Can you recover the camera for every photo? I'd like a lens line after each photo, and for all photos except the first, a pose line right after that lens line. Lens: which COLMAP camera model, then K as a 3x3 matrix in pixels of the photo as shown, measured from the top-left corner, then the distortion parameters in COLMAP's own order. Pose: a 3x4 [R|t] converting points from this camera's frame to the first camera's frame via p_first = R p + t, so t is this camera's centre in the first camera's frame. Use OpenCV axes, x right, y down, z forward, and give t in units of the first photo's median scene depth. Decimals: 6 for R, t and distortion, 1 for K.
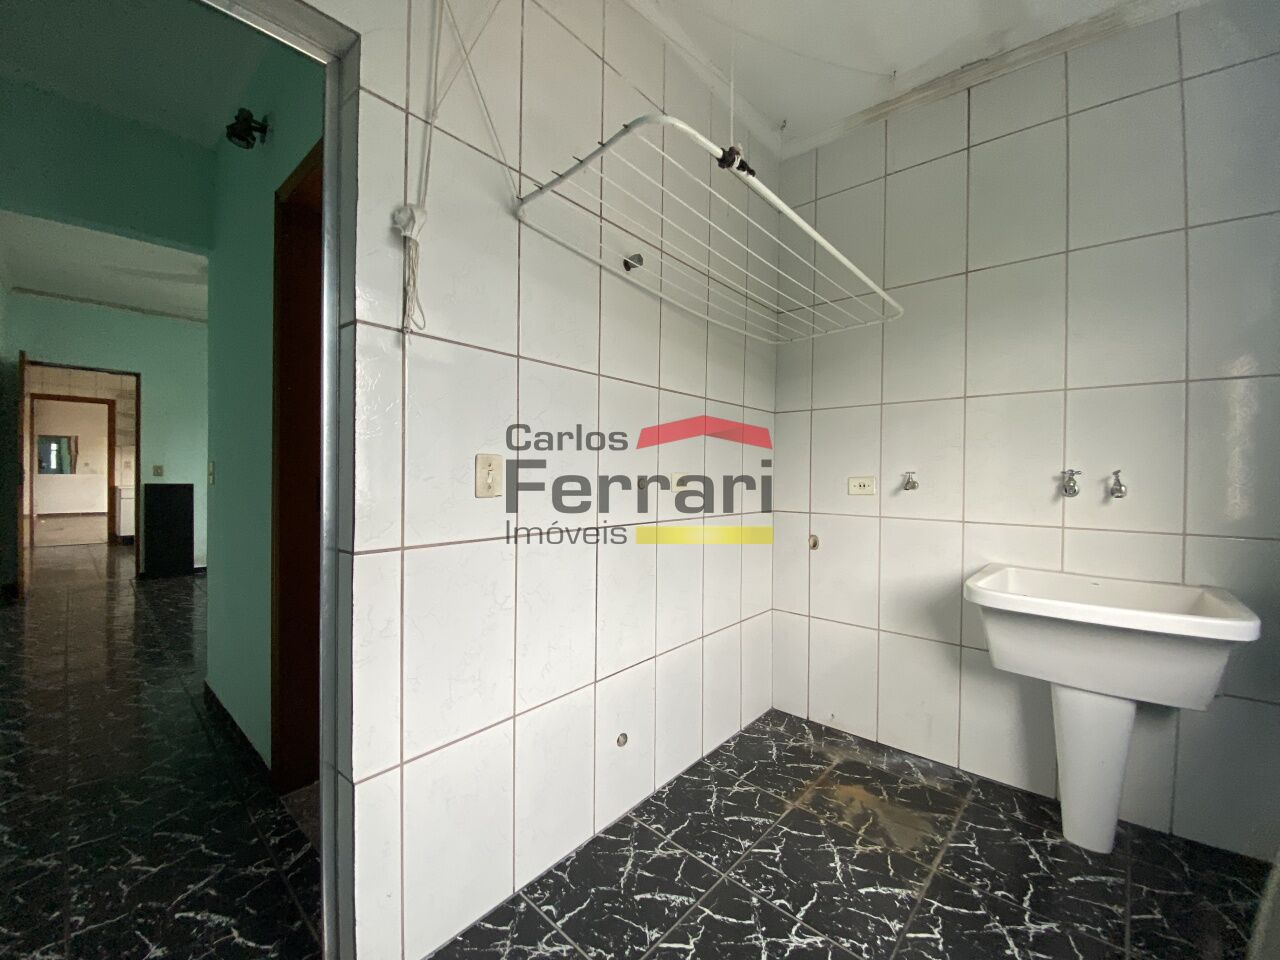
lens RADIAL K [[521.5, 0, 636.6], [0, 521.5, 472.4], [0, 0, 1]] dist [-0.002567, -0.000246]
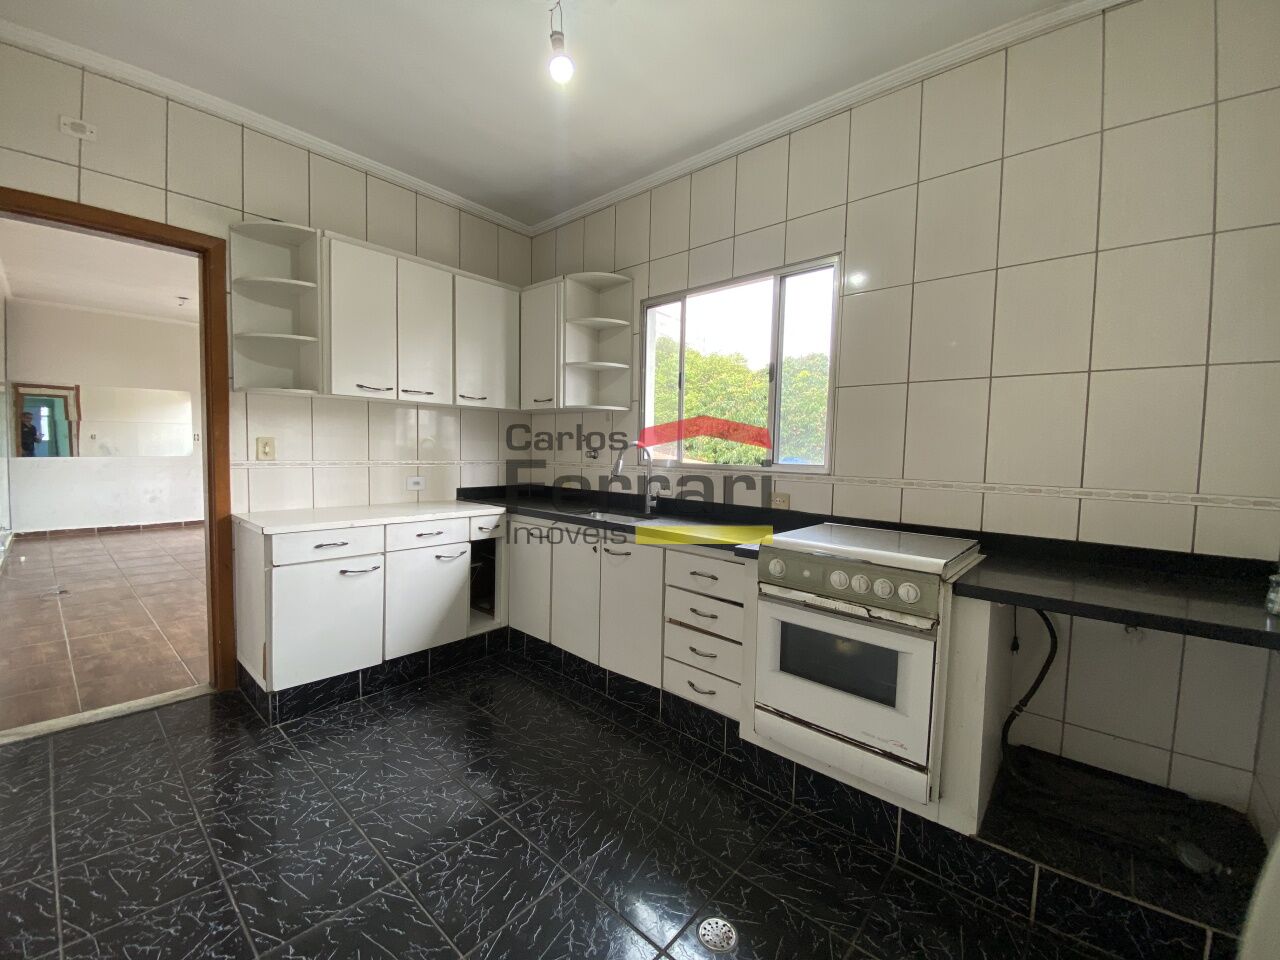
lens RADIAL K [[521.5, 0, 641.3], [0, 521.5, 480.1], [0, 0, 1]] dist [-0.002567, -0.000246]
pose [[0.999873, 0.013596, 0.008359, -0.605259], [-0.014055, 0.998246, 0.057508, -0.014401], [-0.007563, -0.057619, 0.998310, 0.545431]]
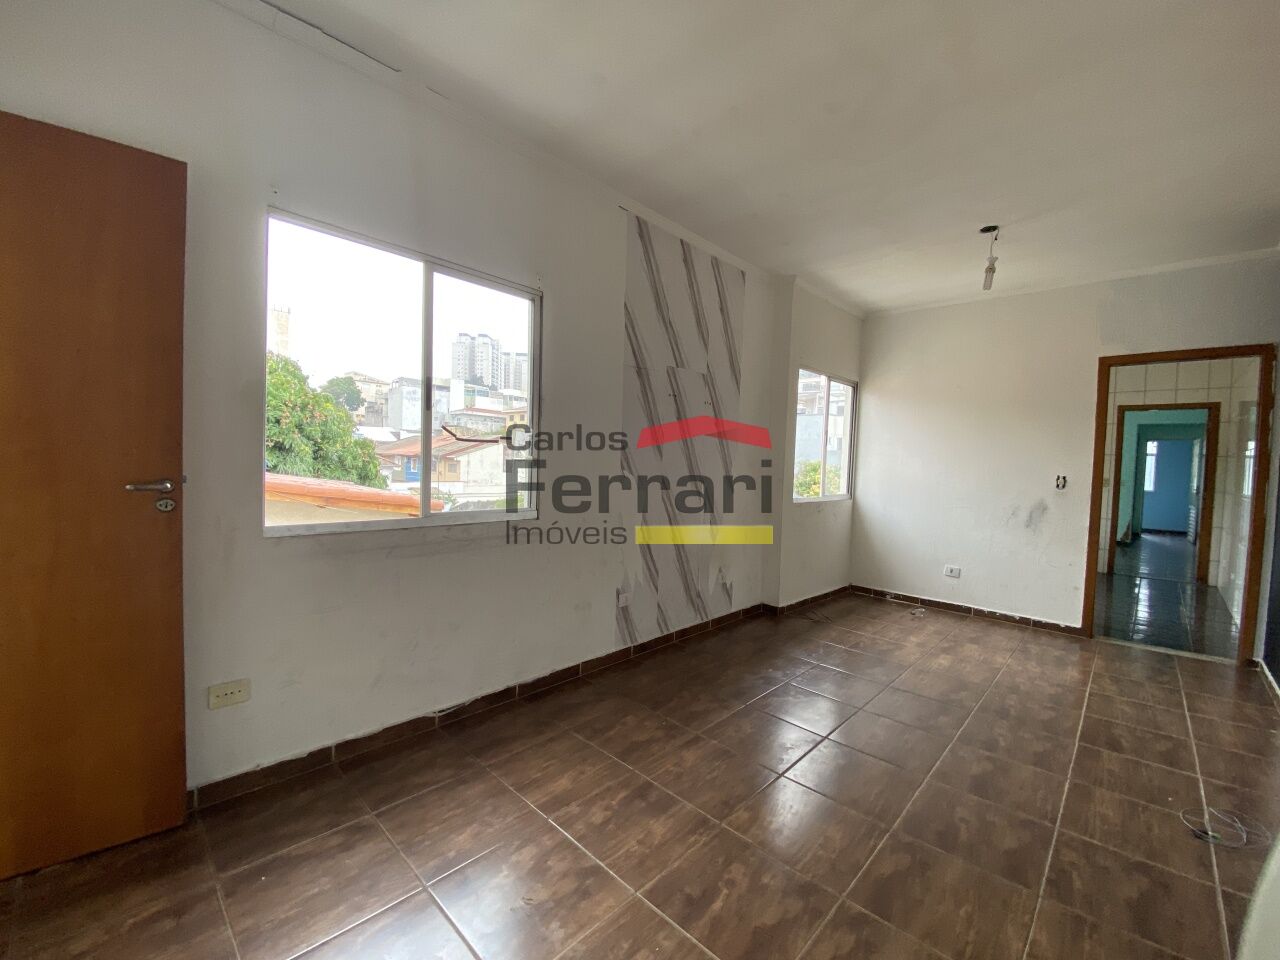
lens RADIAL K [[521.5, 0, 635.8], [0, 521.5, 480.4], [0, 0, 1]] dist [-0.002567, -0.000246]
pose [[0.050732, -0.035681, 0.998075, -1.021693], [-0.029242, 0.998880, 0.037197, -0.018520], [-0.998284, -0.031073, 0.049632, 0.938145]]
